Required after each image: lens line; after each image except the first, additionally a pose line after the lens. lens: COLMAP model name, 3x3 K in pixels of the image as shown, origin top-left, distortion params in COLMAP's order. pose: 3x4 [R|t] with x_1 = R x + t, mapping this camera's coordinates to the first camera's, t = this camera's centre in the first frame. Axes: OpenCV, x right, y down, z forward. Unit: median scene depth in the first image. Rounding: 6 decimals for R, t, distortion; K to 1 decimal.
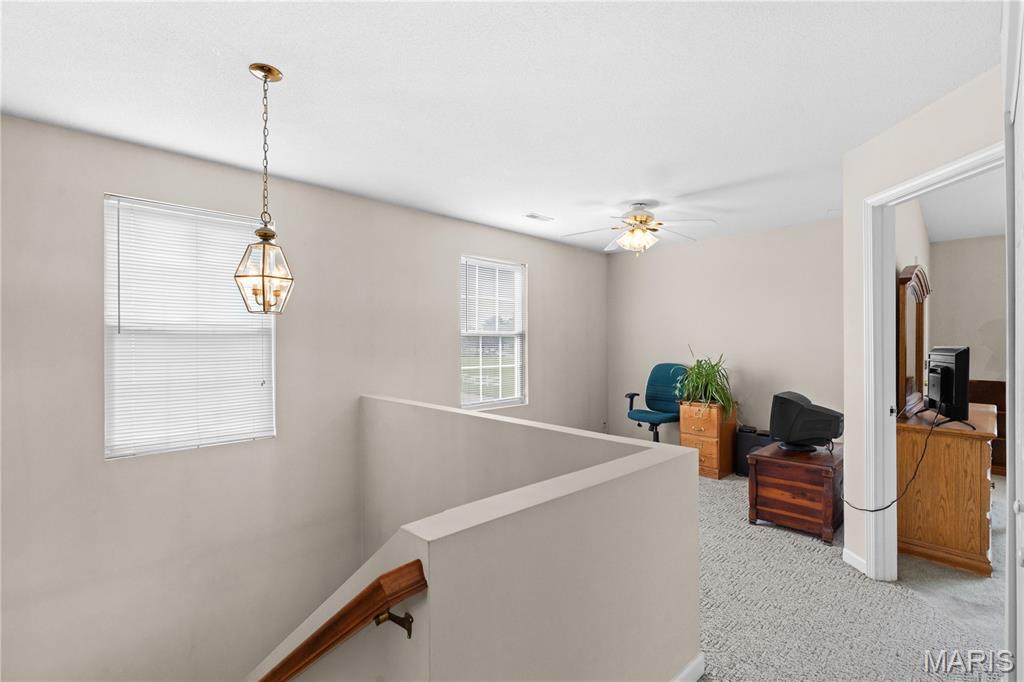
lens RADIAL K [[456.8, 0, 509.5], [0, 456.8, 342.4], [0, 0, 1]] dist [0.001777, 0.000015]
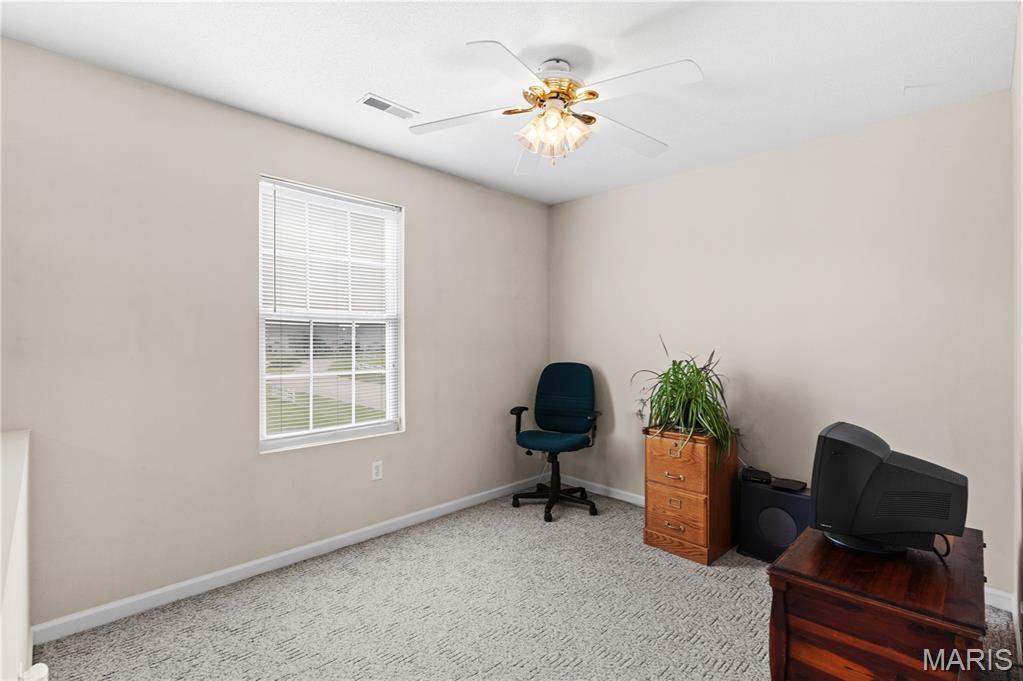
lens RADIAL K [[463.3, 0, 511.5], [0, 463.3, 340.5], [0, 0, 1]] dist [0.000019, -0.000107]
pose [[0.999748, -0.001468, 0.022390, 0.191361], [0.001369, 0.999989, 0.004431, 0.009495], [-0.022396, -0.004399, 0.999740, 0.409645]]
